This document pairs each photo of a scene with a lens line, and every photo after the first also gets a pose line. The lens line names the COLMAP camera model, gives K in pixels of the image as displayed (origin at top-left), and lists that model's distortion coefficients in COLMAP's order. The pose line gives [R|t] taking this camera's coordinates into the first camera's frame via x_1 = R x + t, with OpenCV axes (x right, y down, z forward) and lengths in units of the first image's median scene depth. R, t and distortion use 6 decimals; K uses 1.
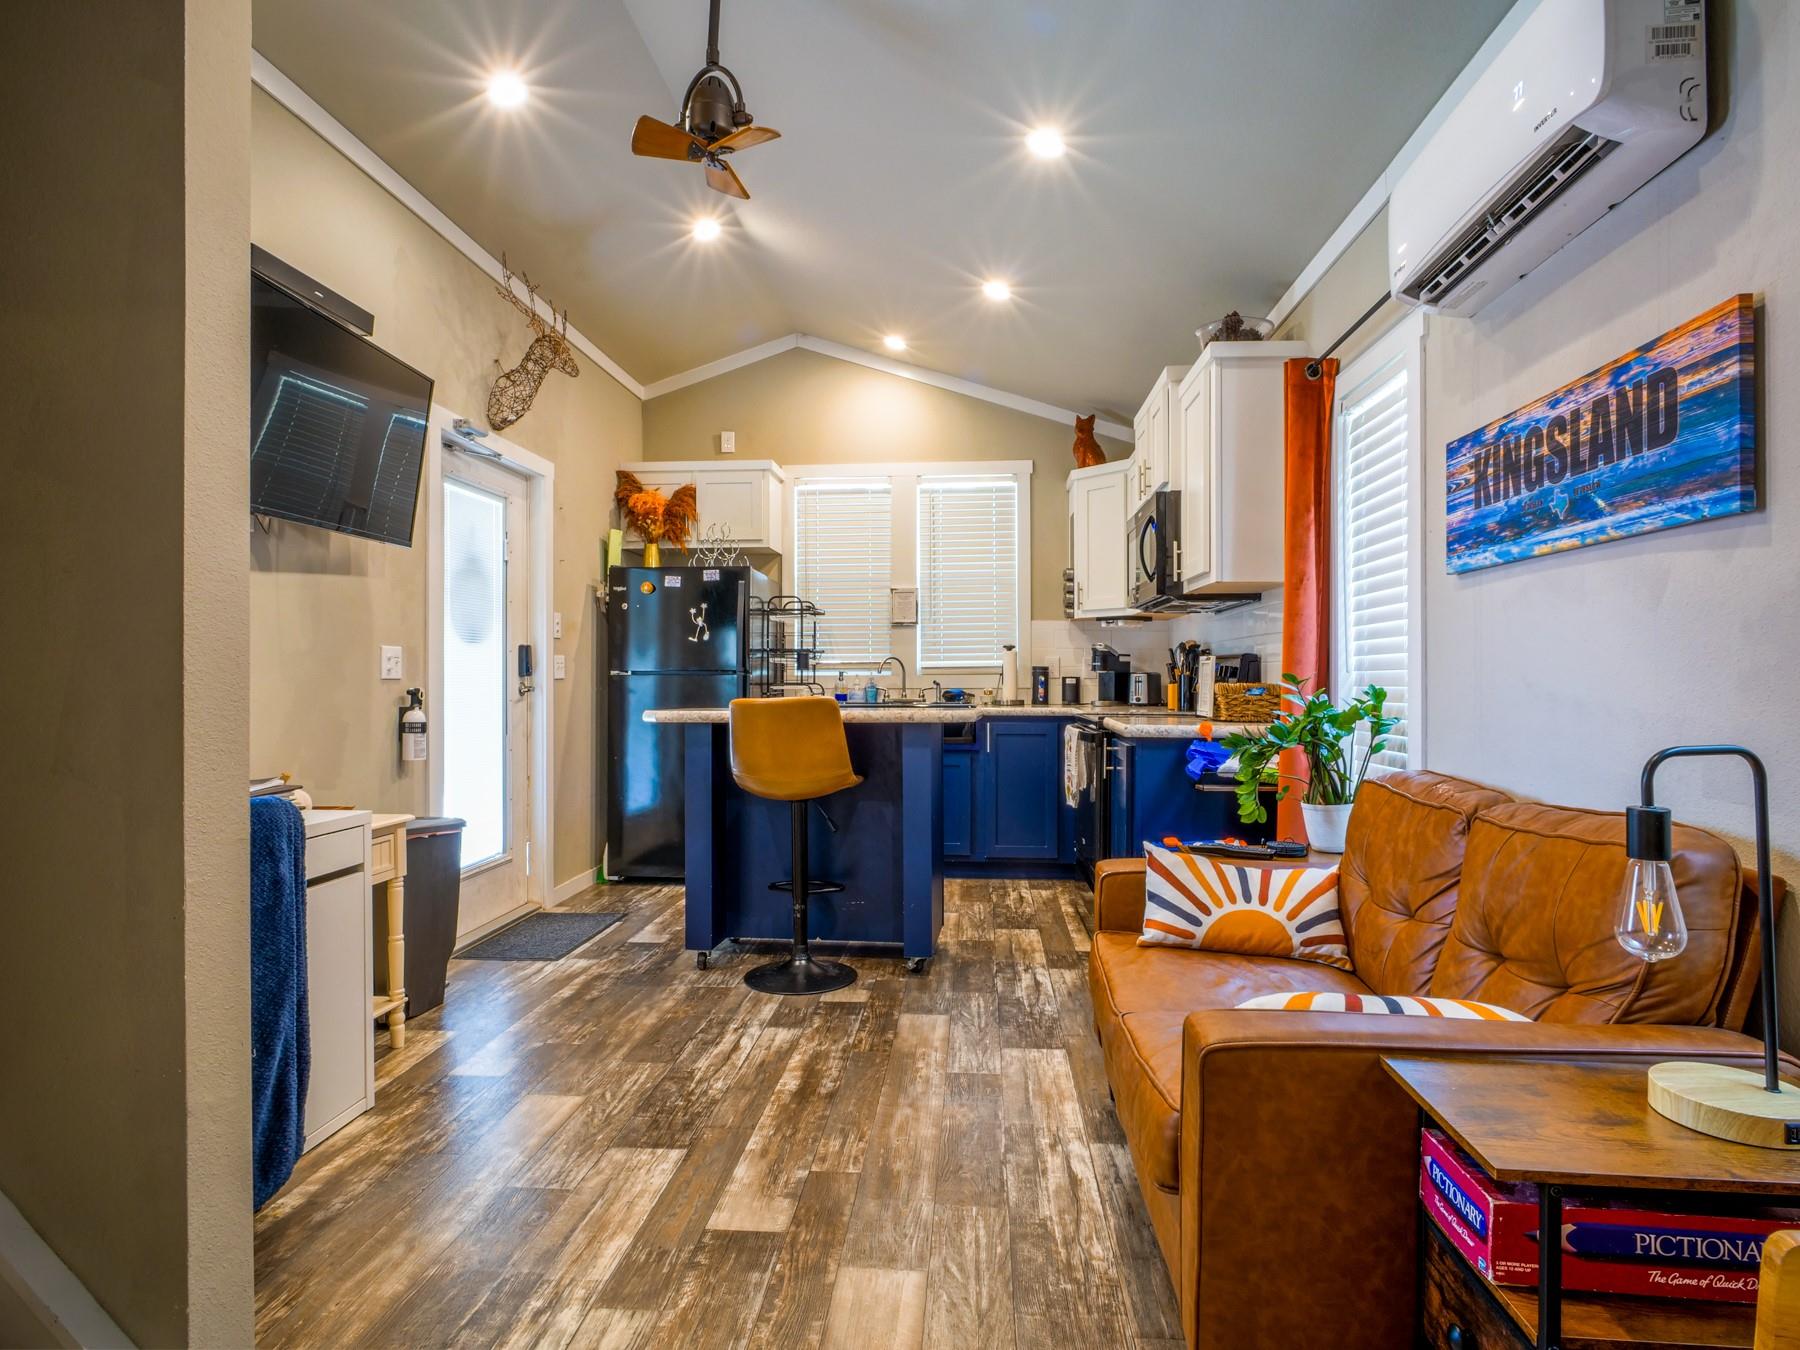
lens RADIAL K [[984.5, 0, 890.9], [0, 984.5, 672.0], [0, 0, 1]] dist [-0.015639, 0.000978]
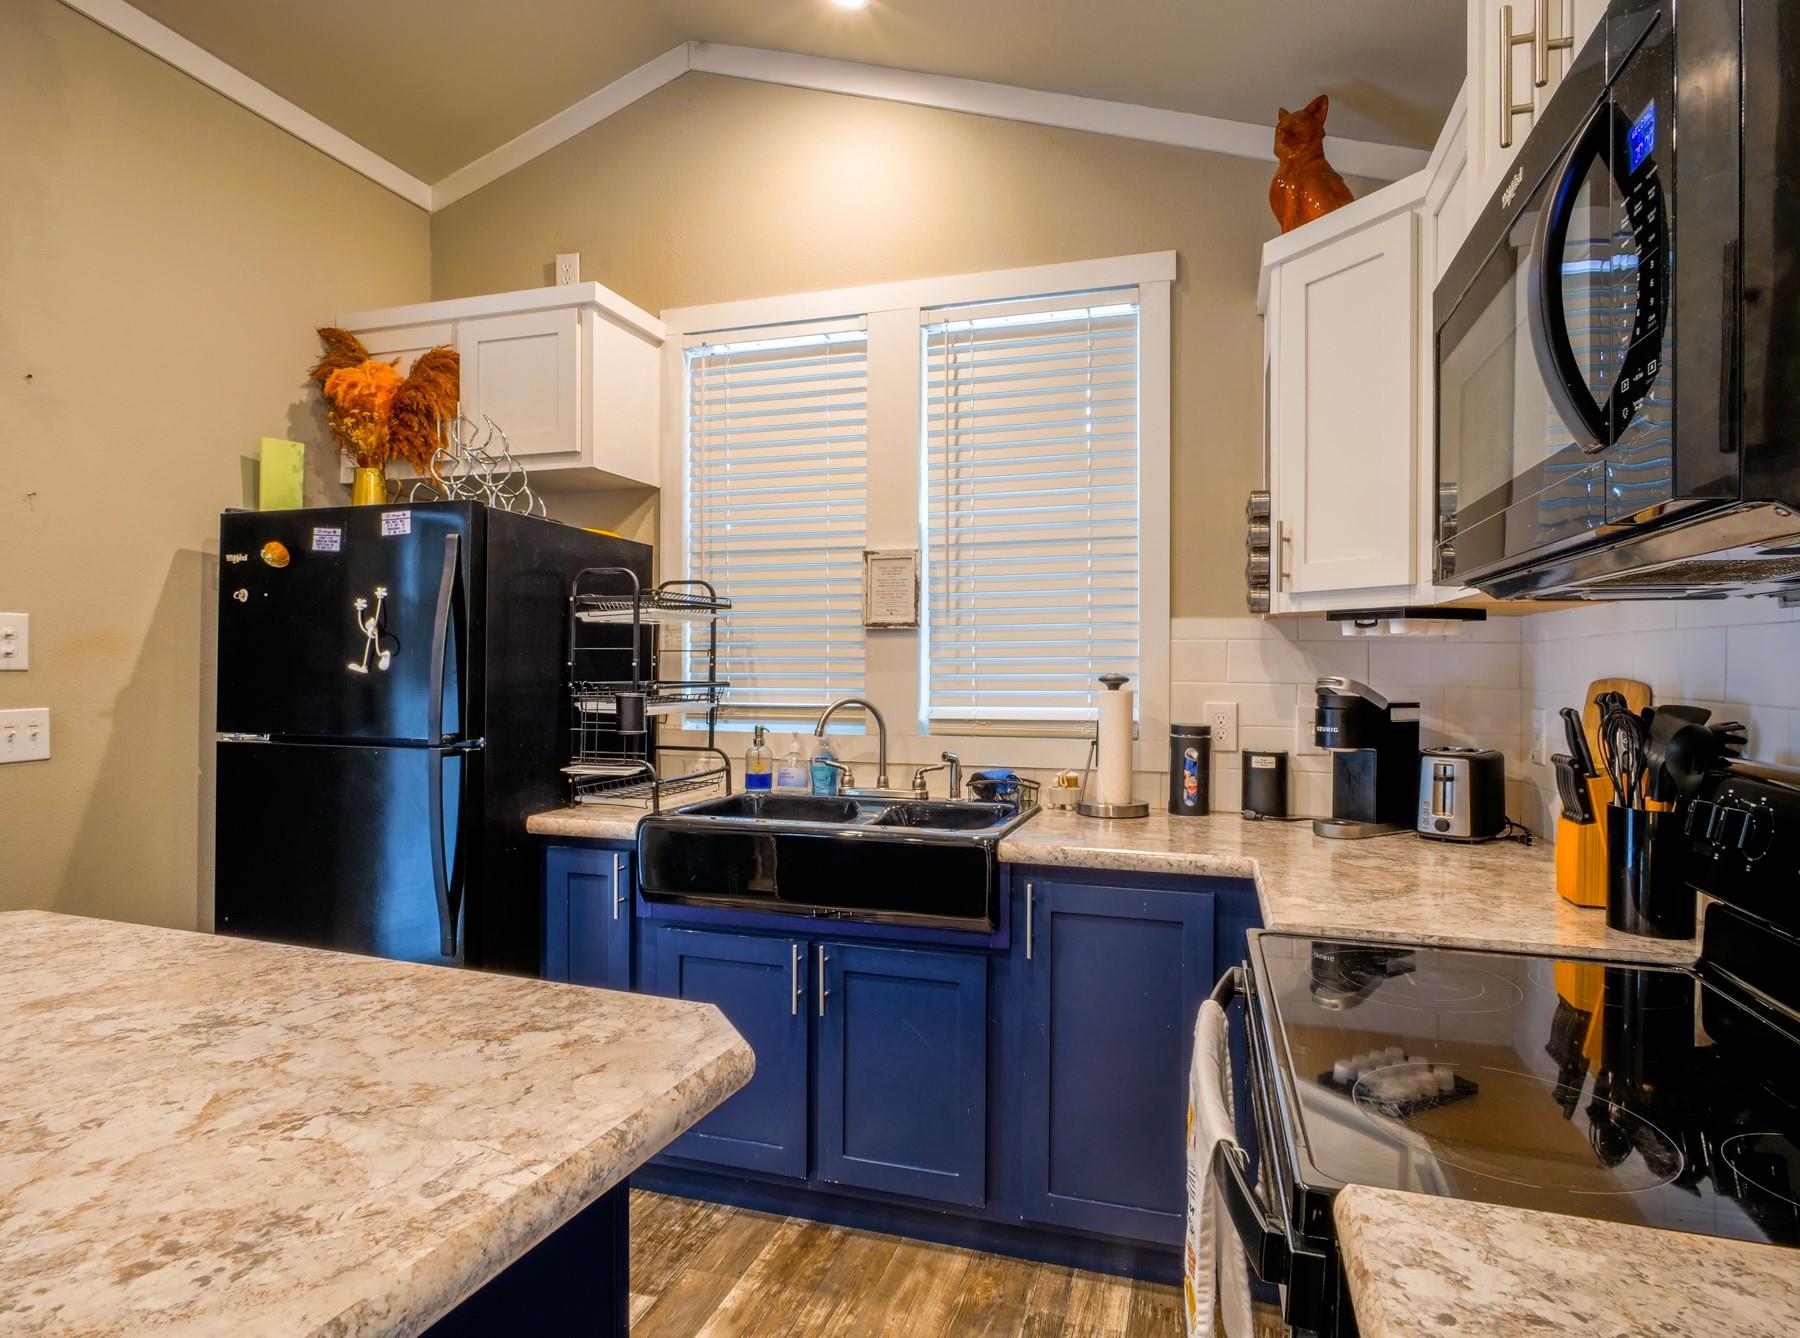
lens RADIAL K [[996.5, 0, 891.5], [0, 996.5, 664.9], [0, 0, 1]] dist [-0.015412, 0.001087]
pose [[0.977402, 0.004567, -0.211339, 0.122924], [-0.003009, 0.999966, 0.007696, -0.036701], [0.211367, -0.006886, 0.977382, 0.578704]]
